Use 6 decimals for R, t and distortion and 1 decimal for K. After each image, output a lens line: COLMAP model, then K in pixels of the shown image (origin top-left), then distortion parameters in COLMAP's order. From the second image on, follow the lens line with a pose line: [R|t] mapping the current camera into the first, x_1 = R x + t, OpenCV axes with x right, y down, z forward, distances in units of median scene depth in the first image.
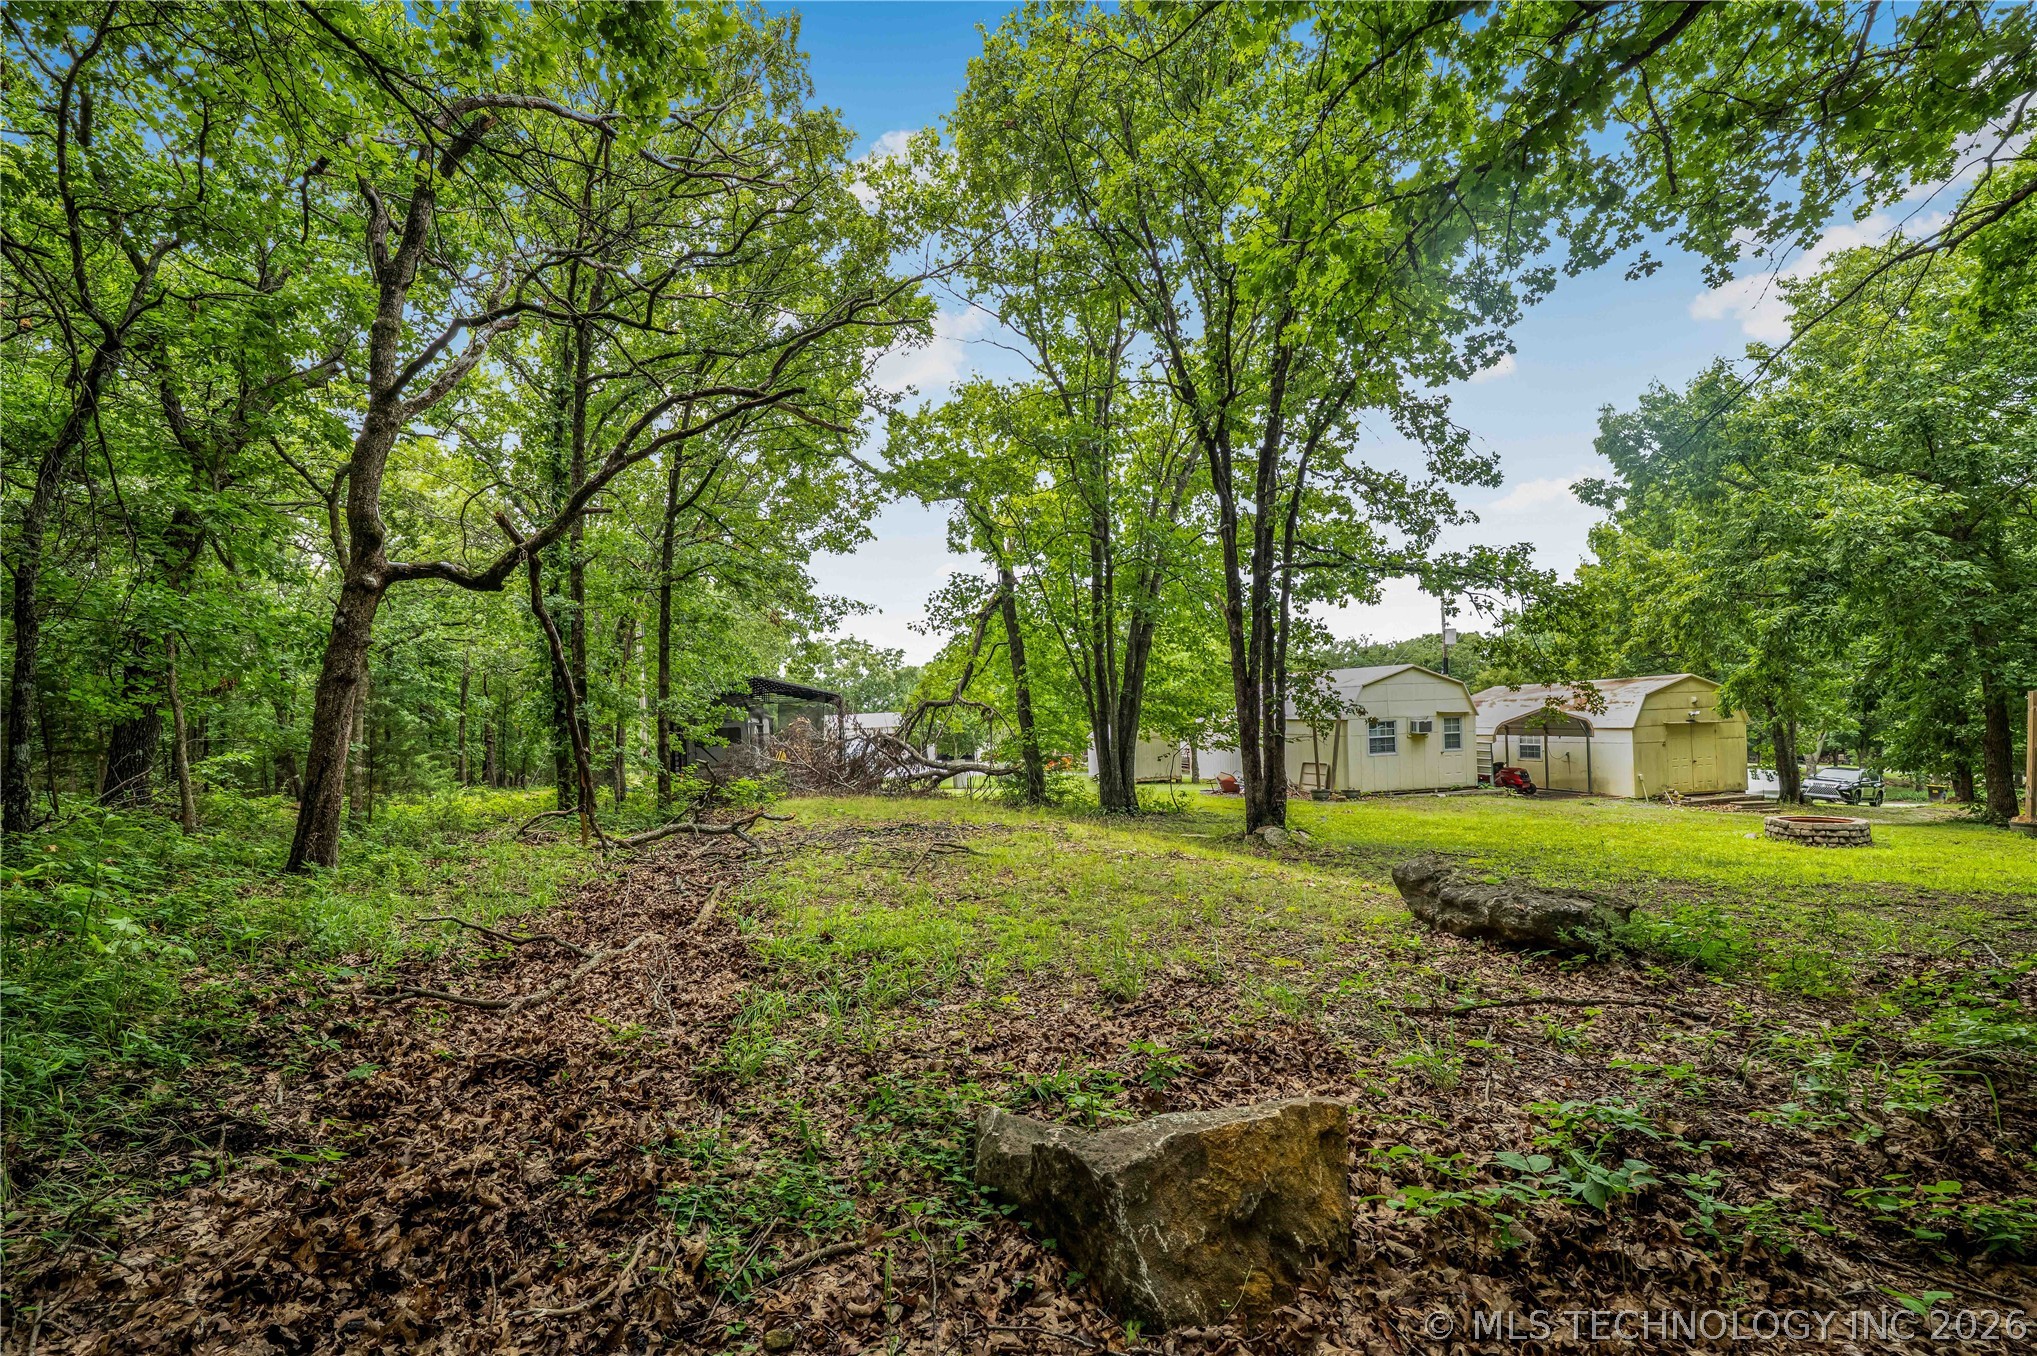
lens RADIAL K [[837.3, 0, 1011.5], [0, 837.3, 683.8], [0, 0, 1]] dist [-0.000663, 0.000620]
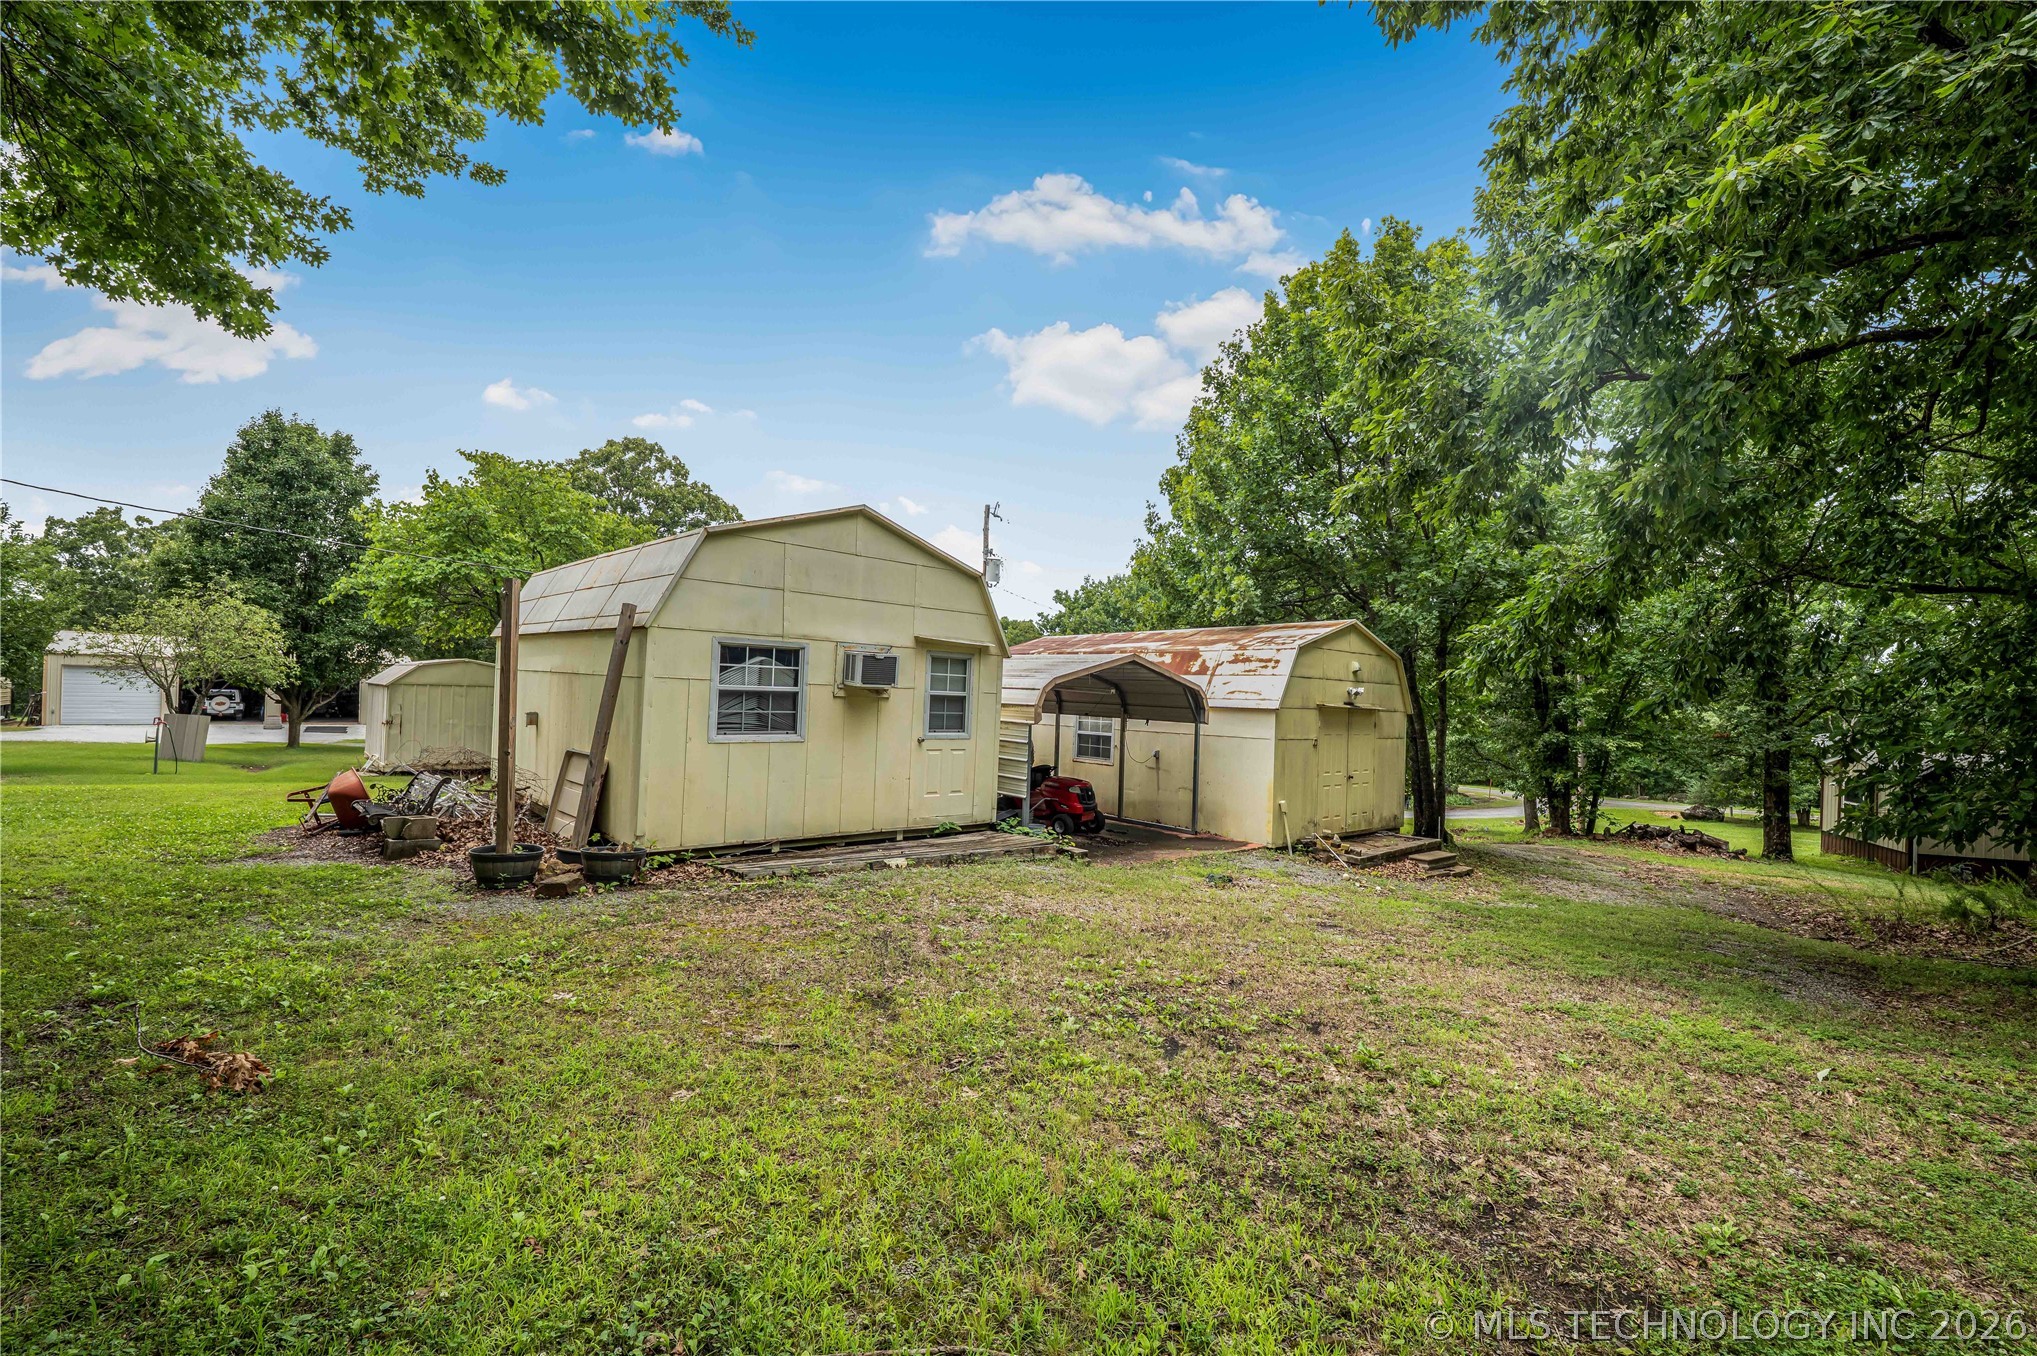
lens RADIAL K [[837.3, 0, 1011.5], [0, 837.3, 683.8], [0, 0, 1]] dist [-0.000663, 0.000620]
pose [[0.881445, 0.073552, 0.466524, 0.505510], [-0.083891, 0.996474, 0.001399, 0.070729], [-0.464776, -0.040370, 0.884508, 0.871925]]
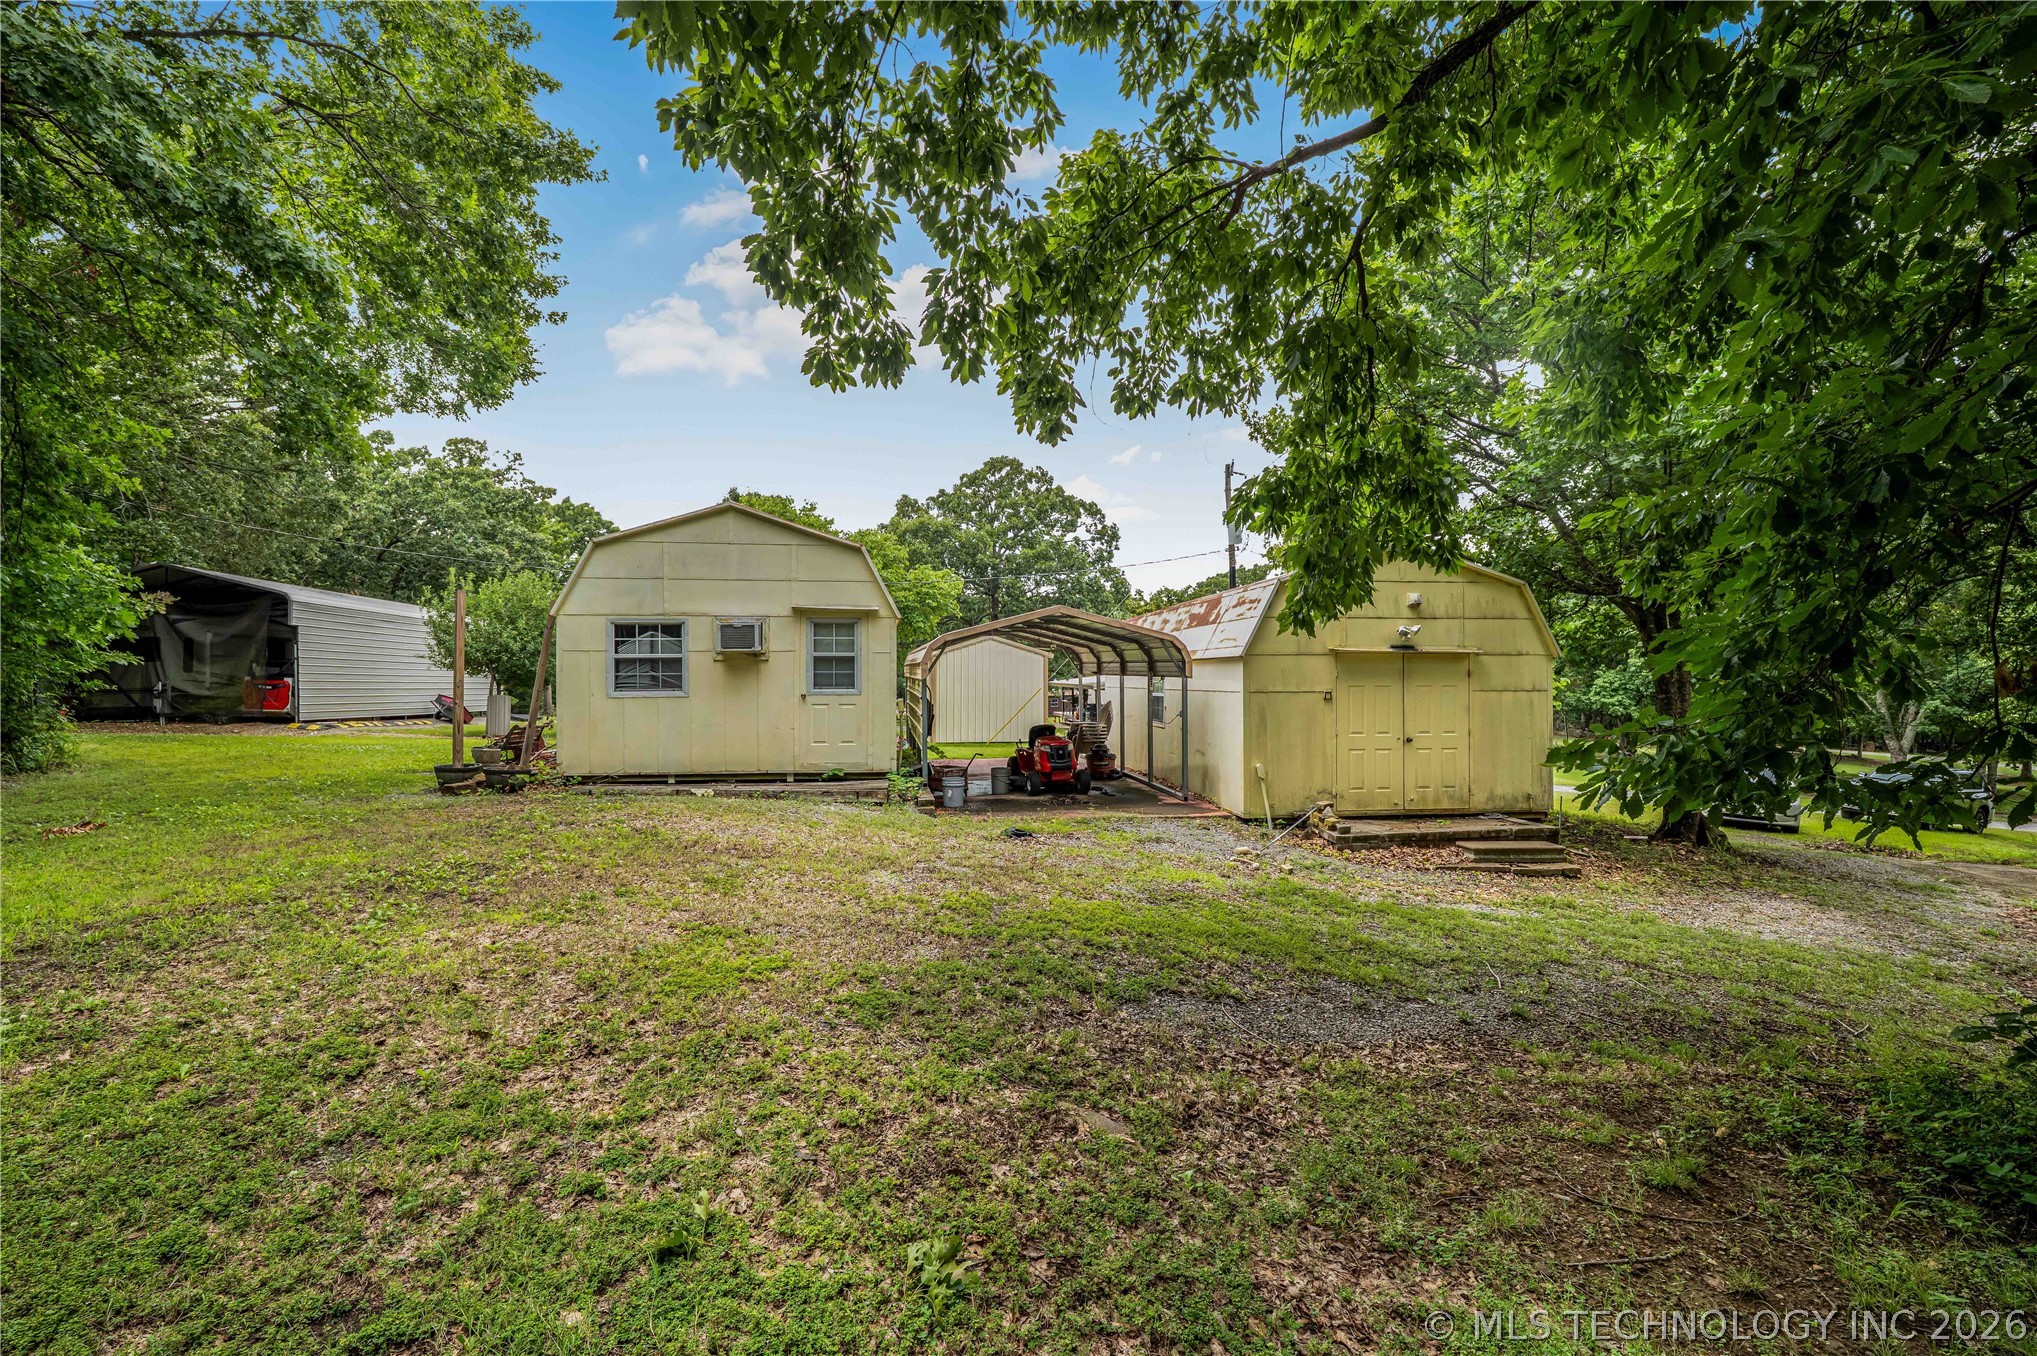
lens RADIAL K [[837.3, 0, 1011.5], [0, 837.3, 683.8], [0, 0, 1]] dist [-0.000663, 0.000620]
pose [[0.992466, 0.033011, -0.117989, 0.943364], [-0.027121, 0.998321, 0.051180, 0.067433], [0.119480, -0.047594, 0.991695, 0.773199]]
